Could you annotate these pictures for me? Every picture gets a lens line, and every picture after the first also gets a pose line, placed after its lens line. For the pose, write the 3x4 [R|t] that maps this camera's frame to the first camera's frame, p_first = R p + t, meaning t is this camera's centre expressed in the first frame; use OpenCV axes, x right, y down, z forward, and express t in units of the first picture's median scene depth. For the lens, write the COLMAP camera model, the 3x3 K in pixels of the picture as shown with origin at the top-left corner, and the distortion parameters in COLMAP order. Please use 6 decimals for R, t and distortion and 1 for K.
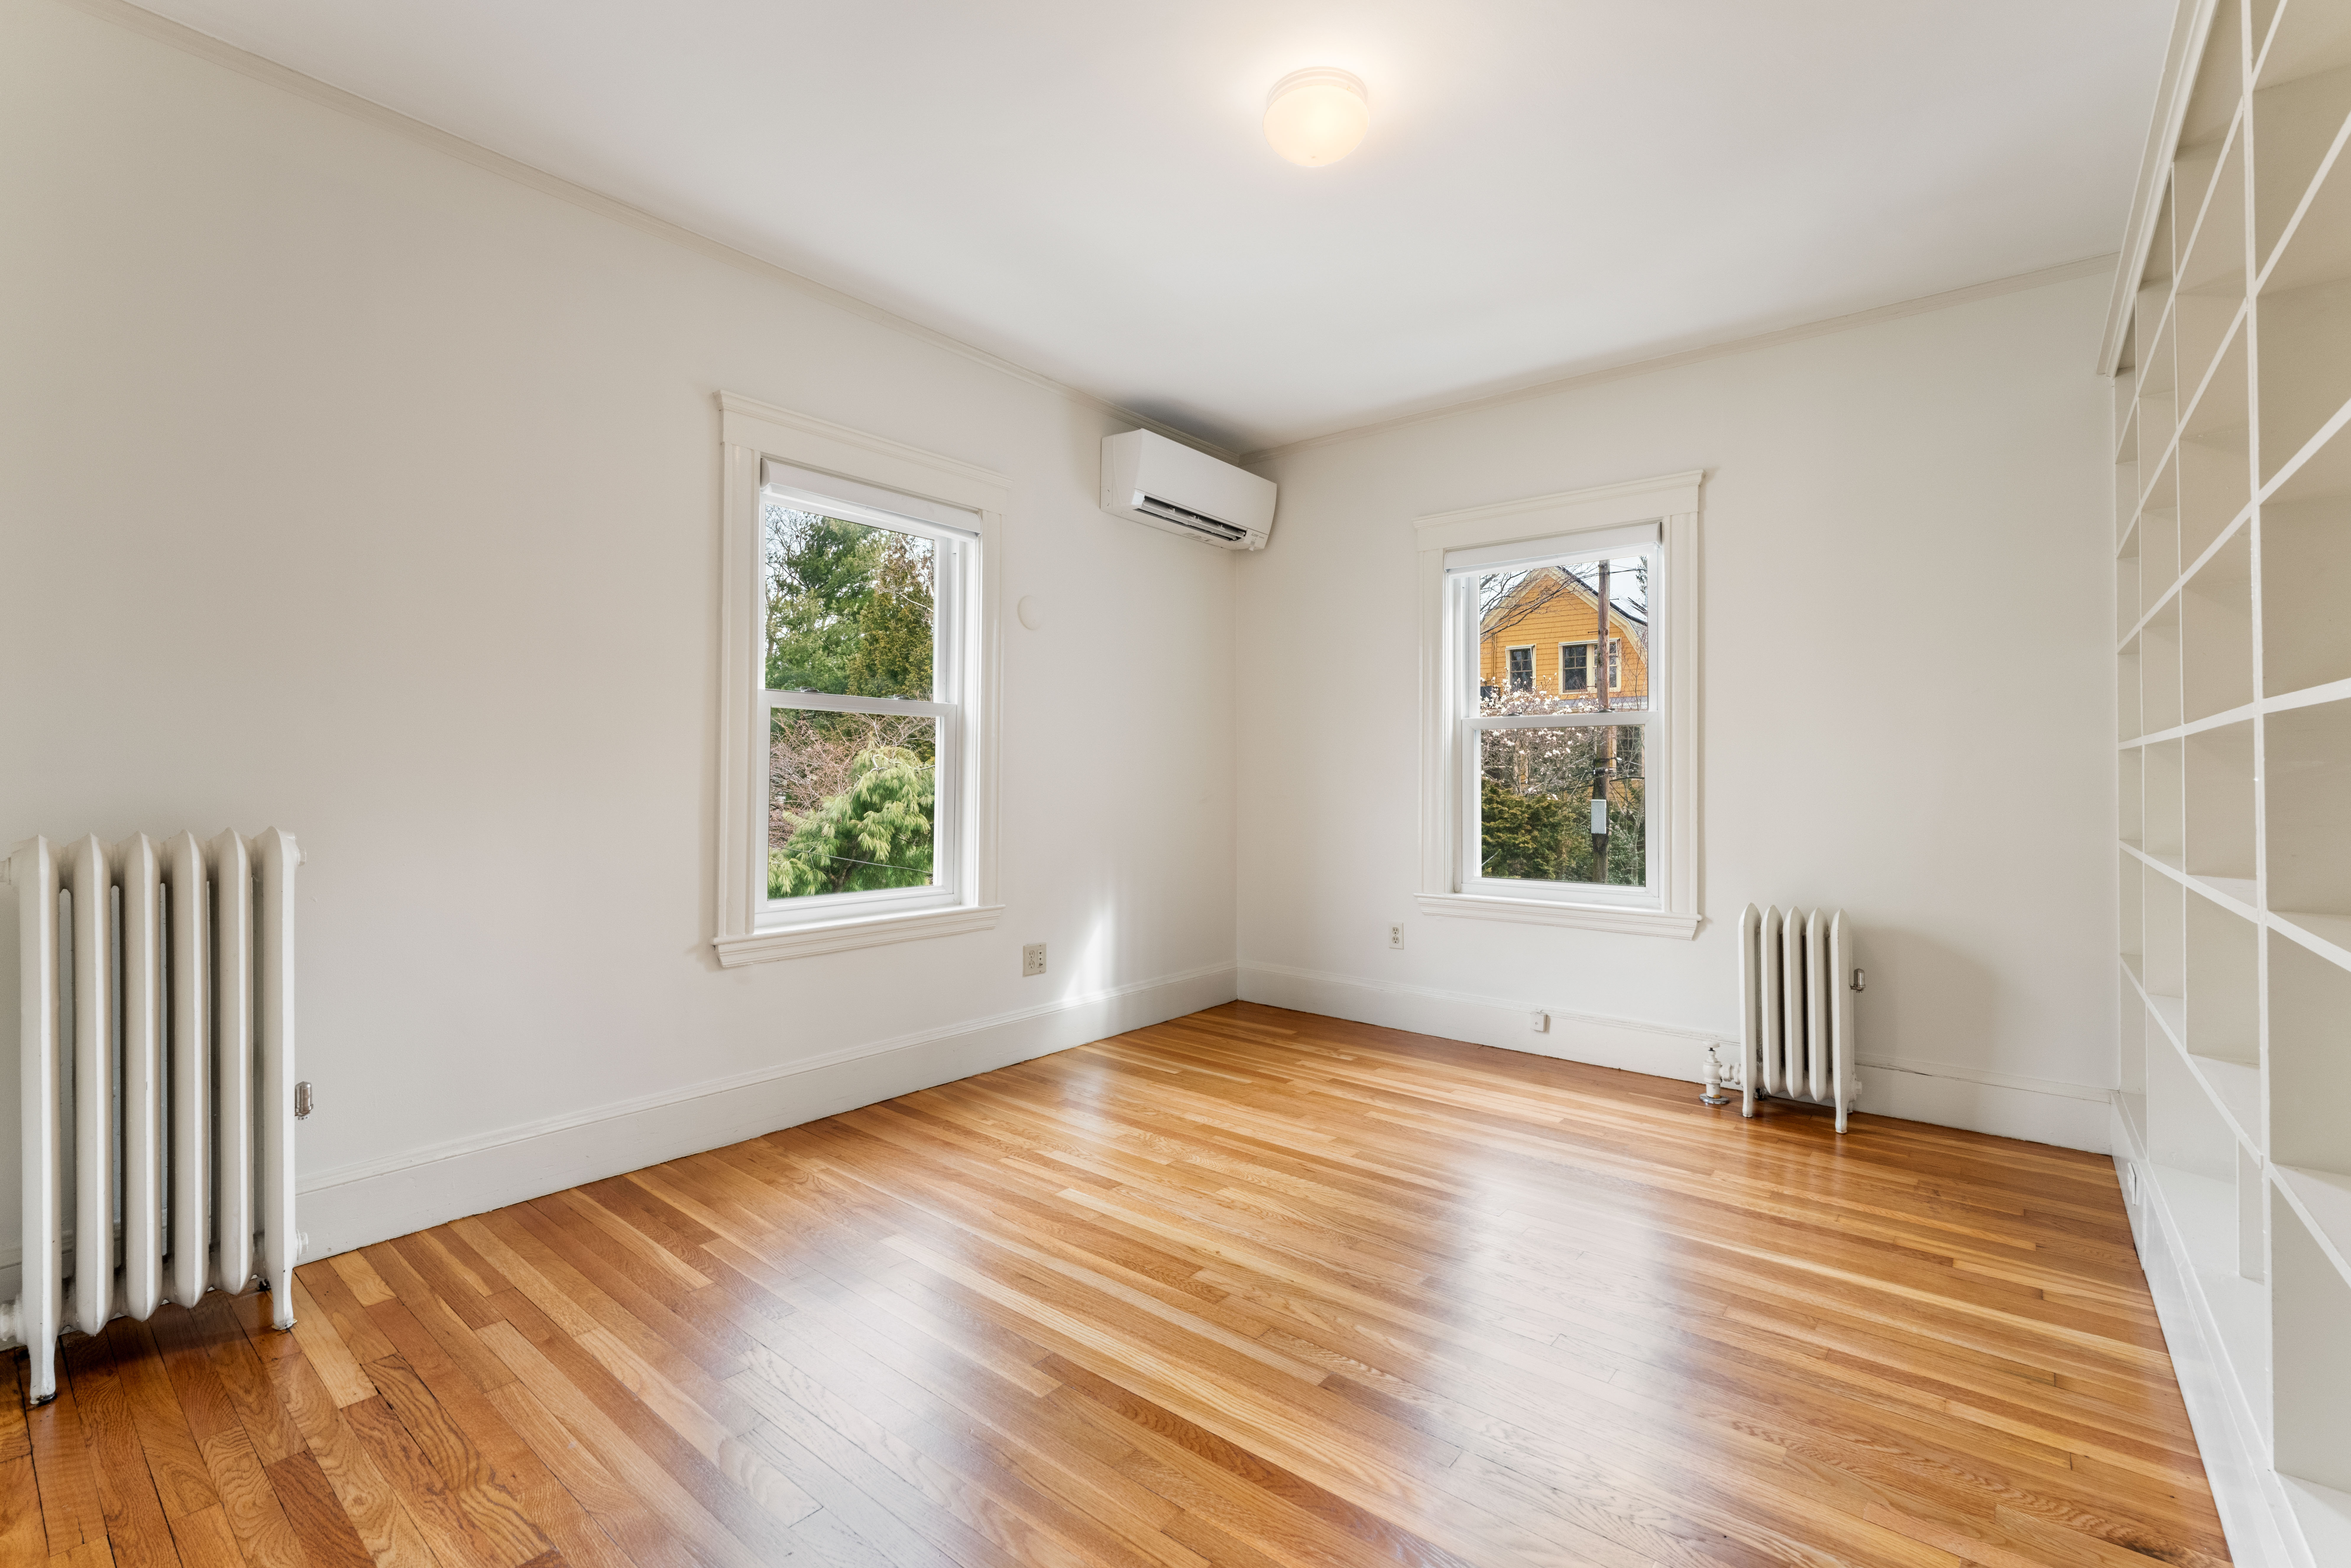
lens RADIAL K [[1019.8, 0, 1184.2], [0, 1019.8, 770.7], [0, 0, 1]] dist [-0.000394, -0.000043]
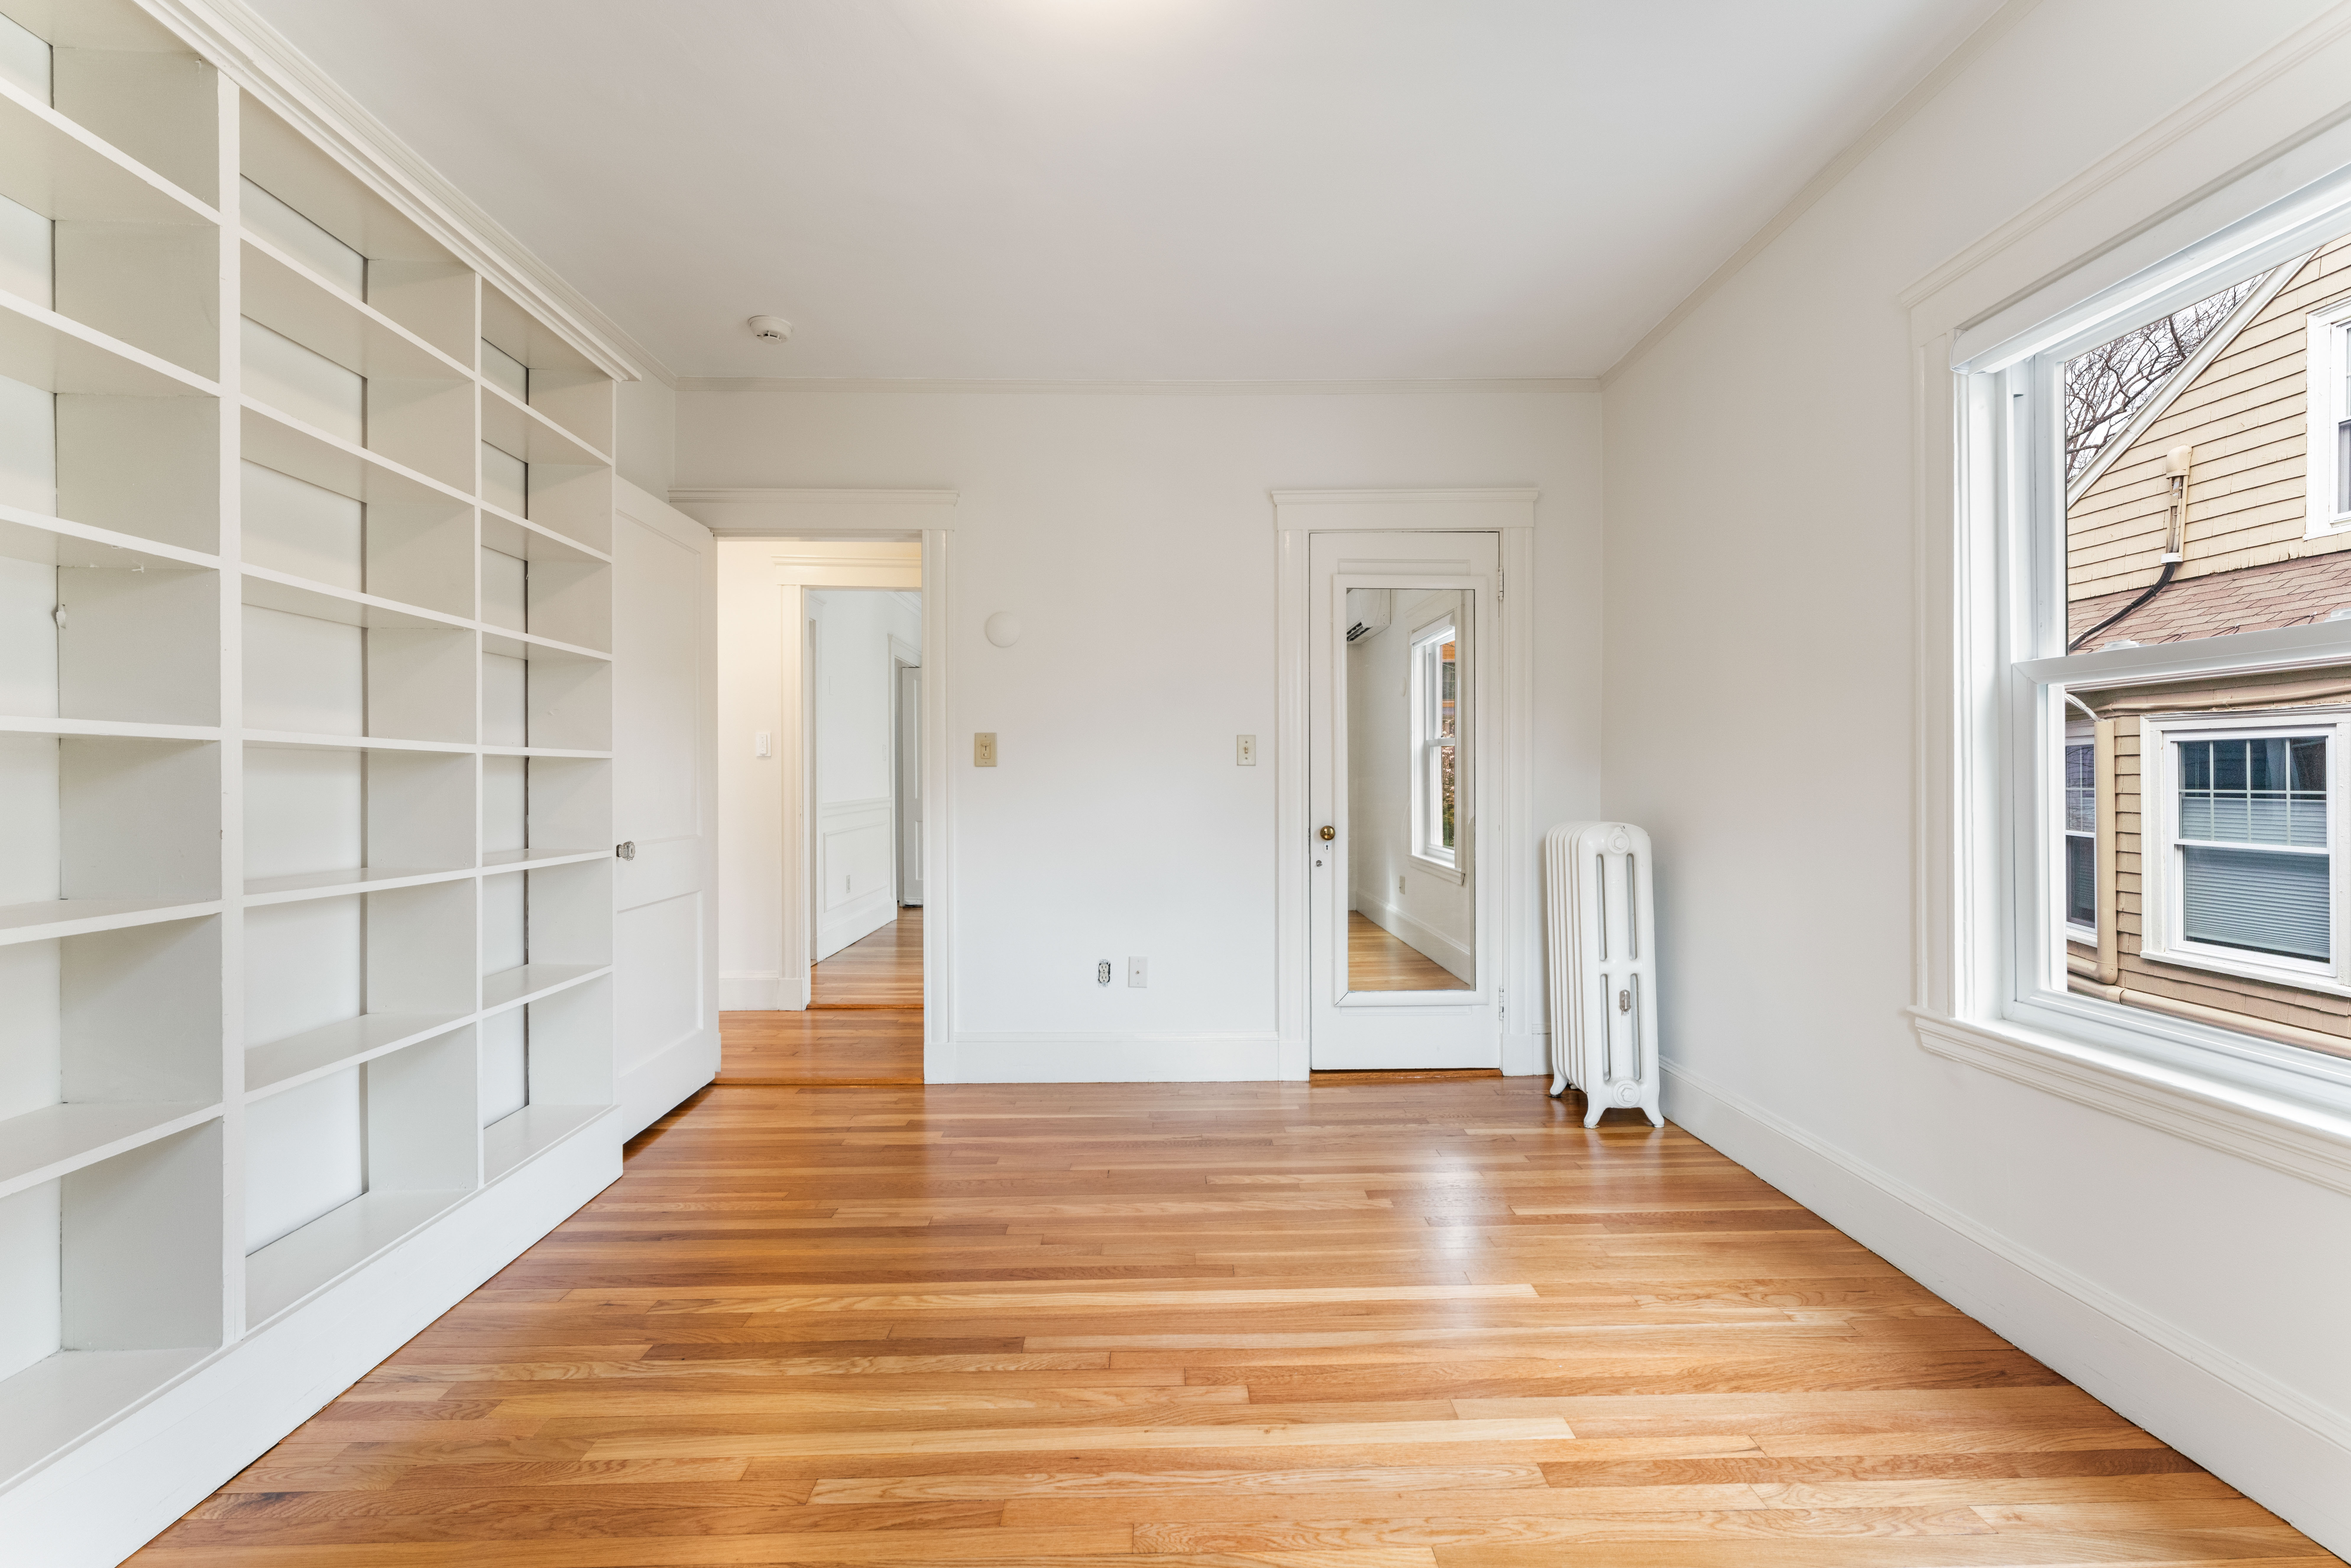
lens RADIAL K [[995.7, 0, 1168.4], [0, 995.7, 775.8], [0, 0, 1]] dist [-0.018008, -0.002048]
pose [[-0.763467, -0.007088, -0.645808, 0.487136], [-0.004964, 0.999975, -0.005107, -0.001397], [0.645828, -0.000693, -0.763482, 1.317098]]
